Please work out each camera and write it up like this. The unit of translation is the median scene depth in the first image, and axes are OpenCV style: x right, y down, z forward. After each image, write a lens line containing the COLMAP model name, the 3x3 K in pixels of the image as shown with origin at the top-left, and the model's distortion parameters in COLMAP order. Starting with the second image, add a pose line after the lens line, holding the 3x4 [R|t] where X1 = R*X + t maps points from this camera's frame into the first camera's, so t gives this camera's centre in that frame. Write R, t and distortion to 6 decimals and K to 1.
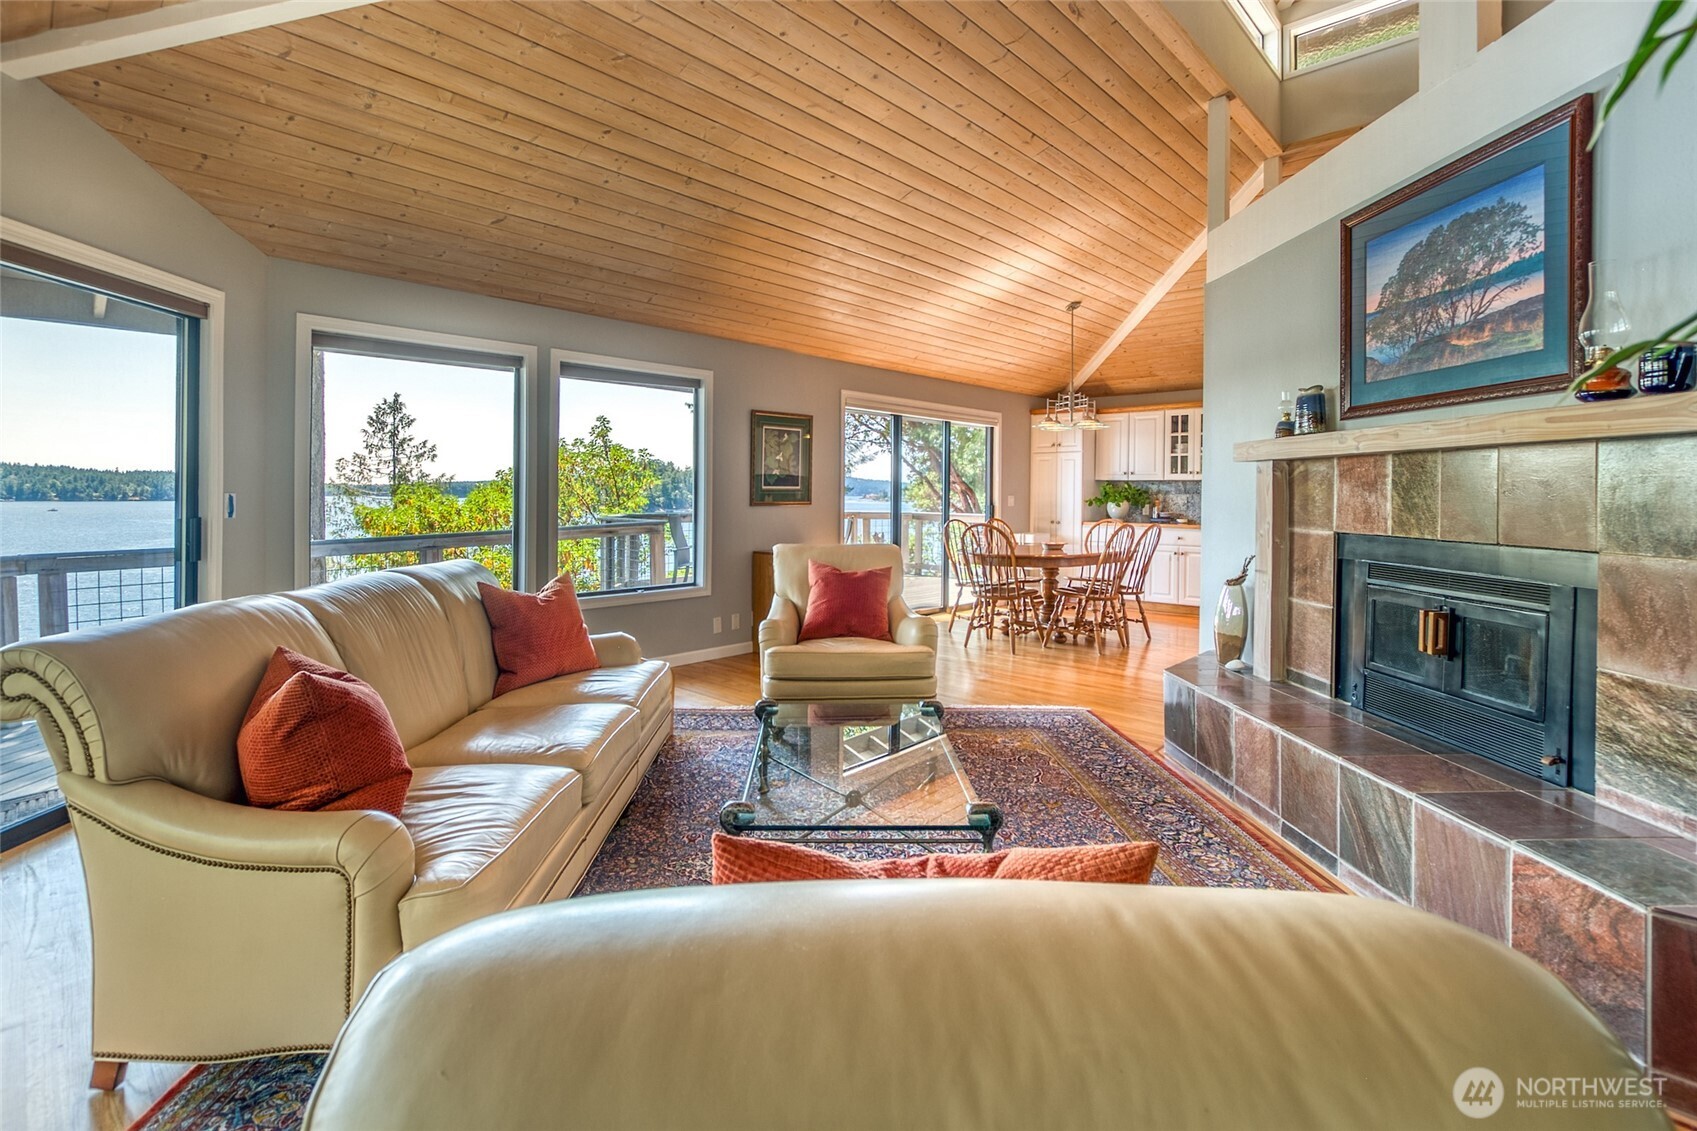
lens RADIAL K [[821.2, 0, 811.9], [0, 821.2, 502.7], [0, 0, 1]] dist [0.000468, 0.000325]
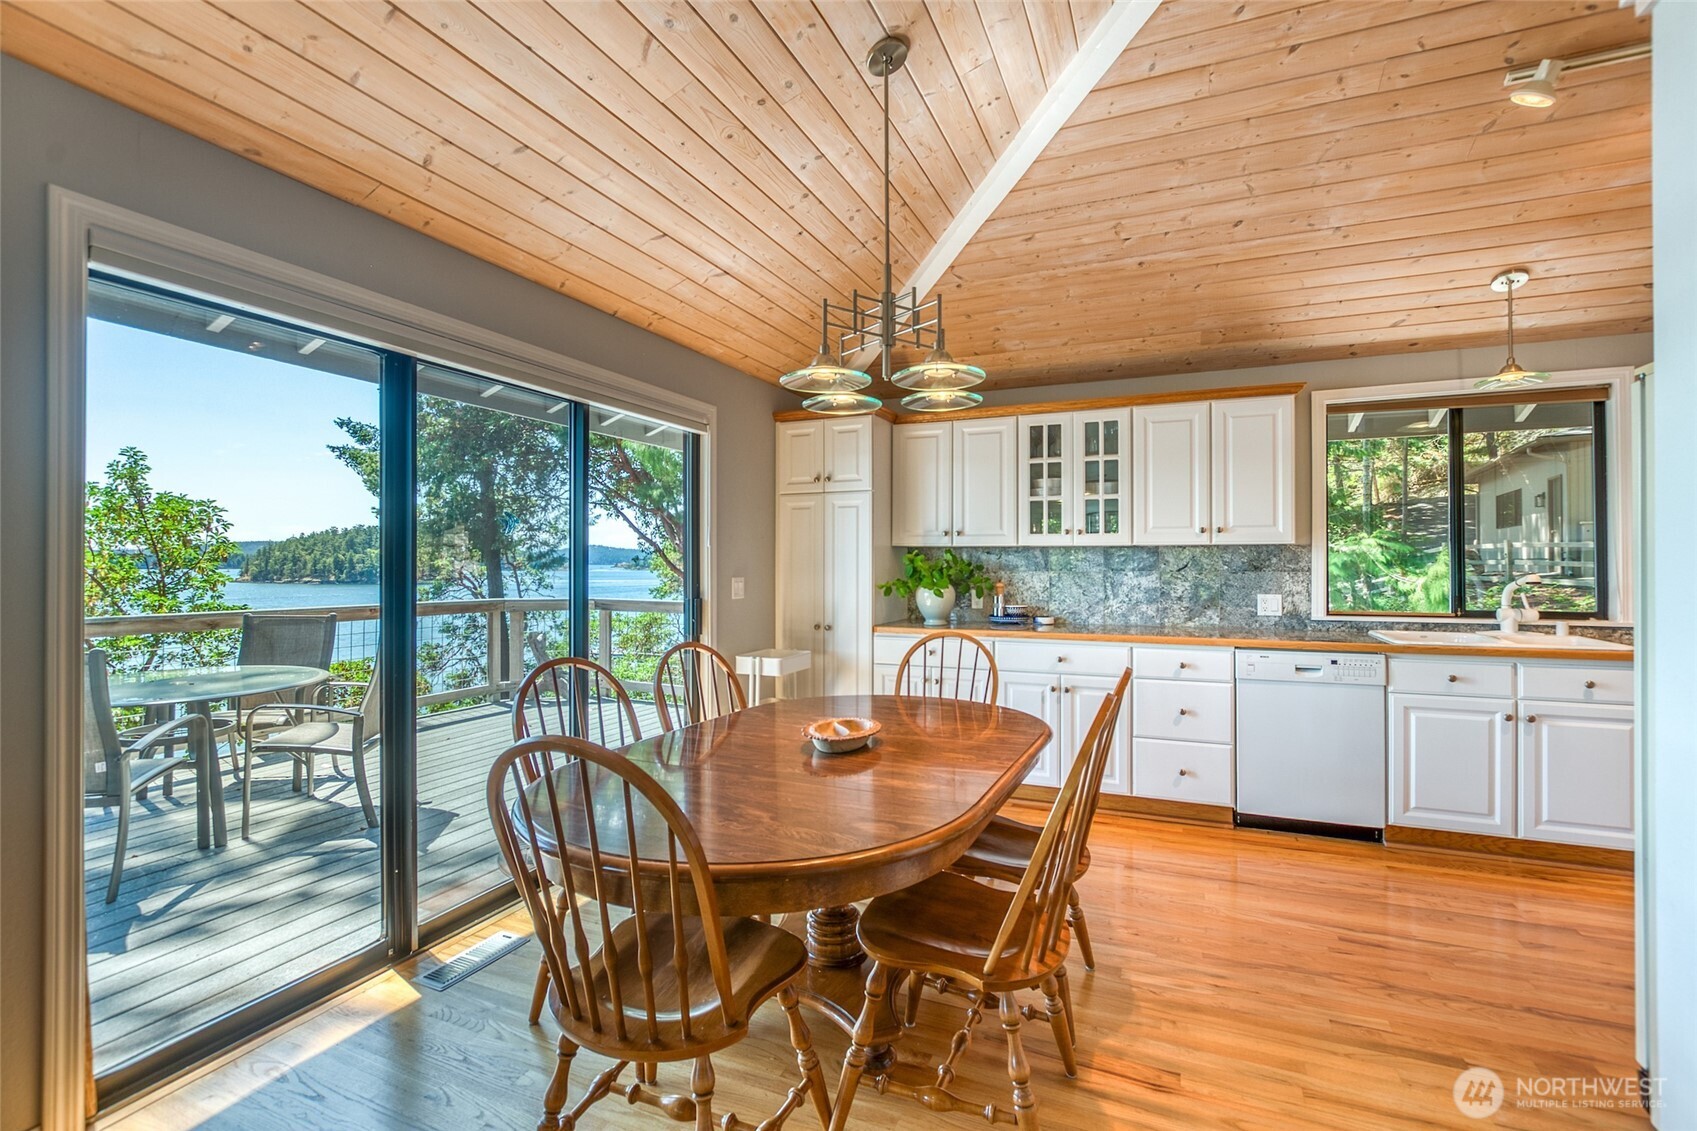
lens RADIAL K [[750.5, 0, 855.2], [0, 750.5, 555.5], [0, 0, 1]] dist [-0.024991, 0.006444]
pose [[0.934208, -0.002768, 0.356718, 0.152092], [0.009274, 0.999820, -0.016530, -0.013957], [-0.356609, 0.018750, 0.934066, 0.568892]]
